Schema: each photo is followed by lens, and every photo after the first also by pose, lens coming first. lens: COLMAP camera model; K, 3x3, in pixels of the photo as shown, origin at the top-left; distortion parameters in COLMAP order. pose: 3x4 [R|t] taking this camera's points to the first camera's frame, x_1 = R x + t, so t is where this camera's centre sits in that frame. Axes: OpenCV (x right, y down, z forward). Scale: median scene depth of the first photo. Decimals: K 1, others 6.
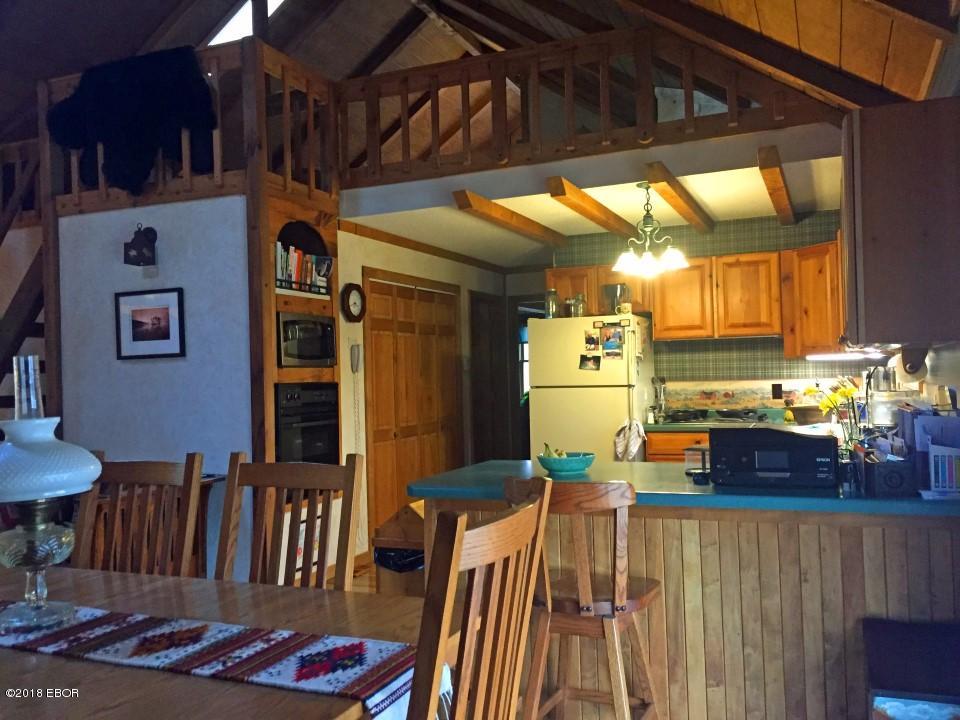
lens RADIAL K [[818.7, 0, 480.0], [0, 818.7, 361.1], [0, 0, 1]] dist [0.064352, -0.076631]
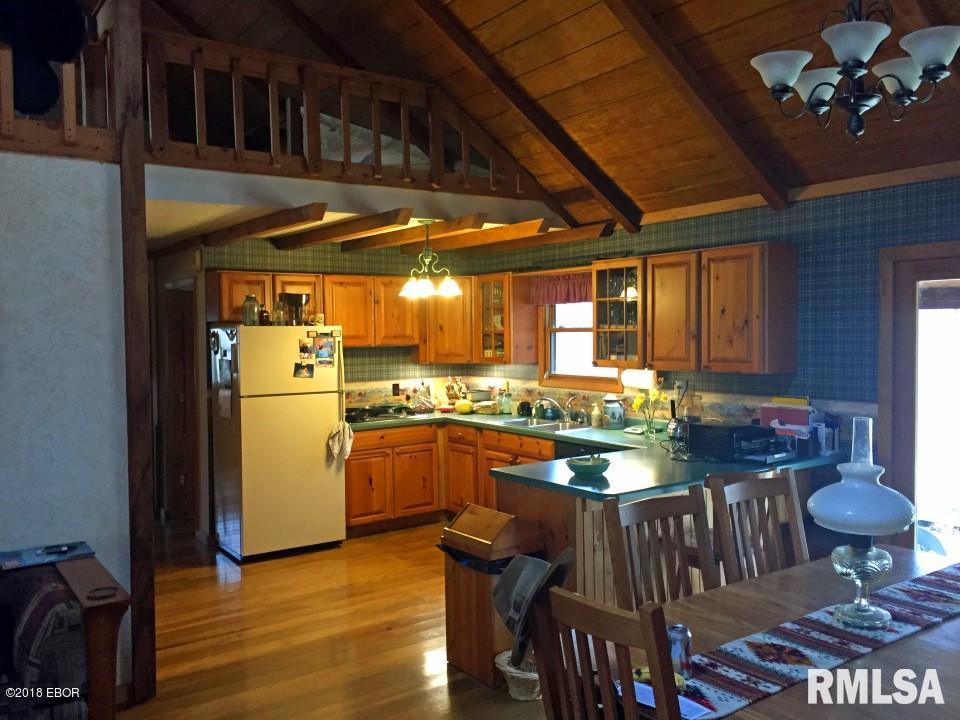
lens RADIAL K [[818.7, 0, 470.8], [0, 818.7, 352.2], [0, 0, 1]] dist [0.064352, -0.076631]
pose [[0.537387, -0.003230, 0.843330, -0.624663], [-0.016899, 0.999751, 0.014598, -0.039975], [-0.843167, -0.022096, 0.537198, 0.269232]]
